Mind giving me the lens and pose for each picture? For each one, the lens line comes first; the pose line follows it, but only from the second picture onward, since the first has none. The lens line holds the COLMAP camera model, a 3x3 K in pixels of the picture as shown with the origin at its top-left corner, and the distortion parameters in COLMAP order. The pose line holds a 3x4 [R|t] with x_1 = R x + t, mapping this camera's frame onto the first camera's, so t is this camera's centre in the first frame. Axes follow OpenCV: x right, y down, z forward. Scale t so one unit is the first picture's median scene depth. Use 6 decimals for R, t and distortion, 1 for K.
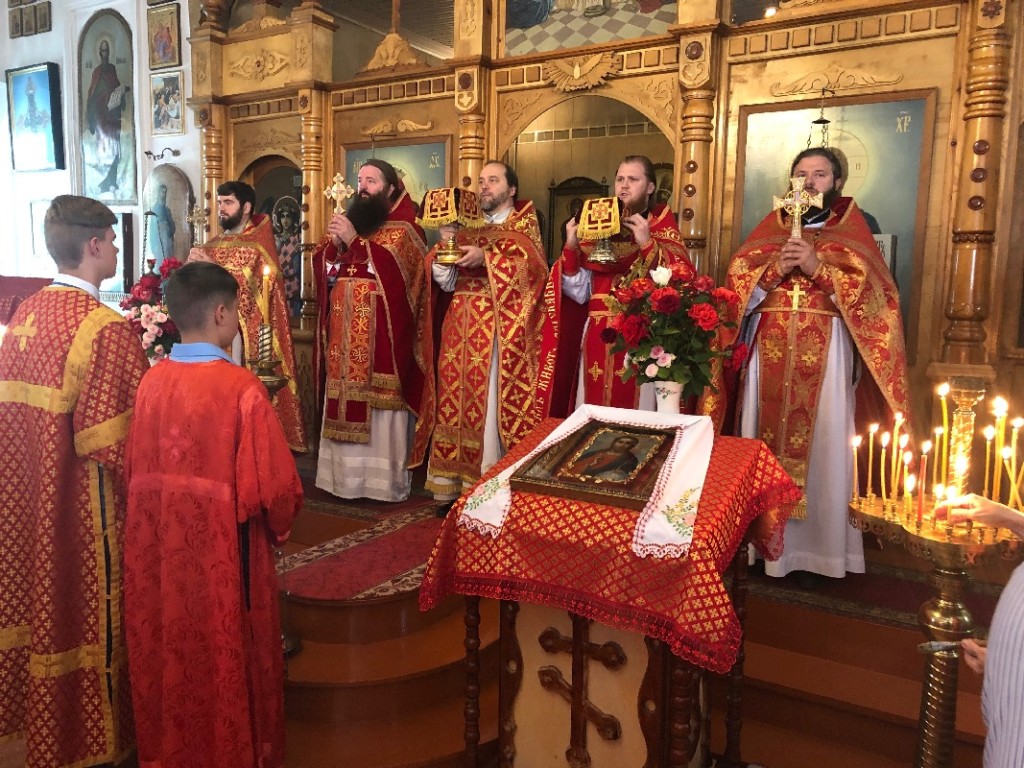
lens RADIAL K [[837.2, 0, 512.3], [0, 837.2, 385.1], [0, 0, 1]] dist [-0.006625, 0.005701]
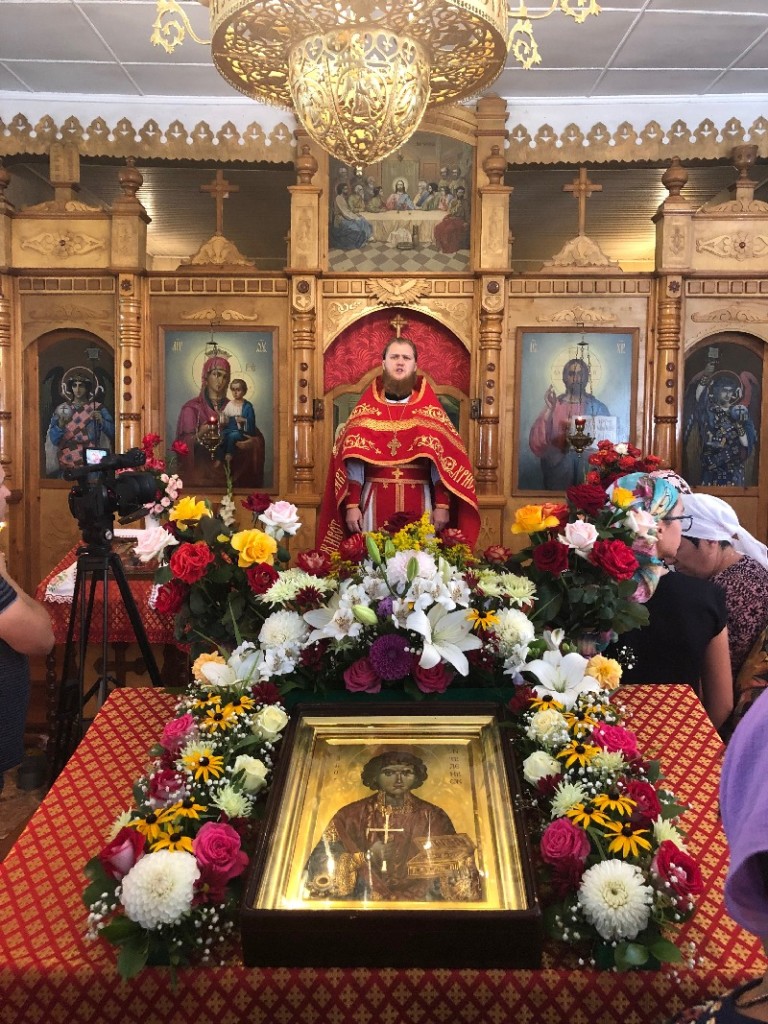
lens RADIAL K [[837.2, 0, 383.8], [0, 837.2, 510.6], [0, 0, 1]] dist [-0.006625, 0.005701]
pose [[0.872425, -0.048633, 0.486322, -0.577536], [0.061897, 0.998019, -0.011236, -0.010759], [-0.484813, 0.039904, 0.873707, -0.130822]]
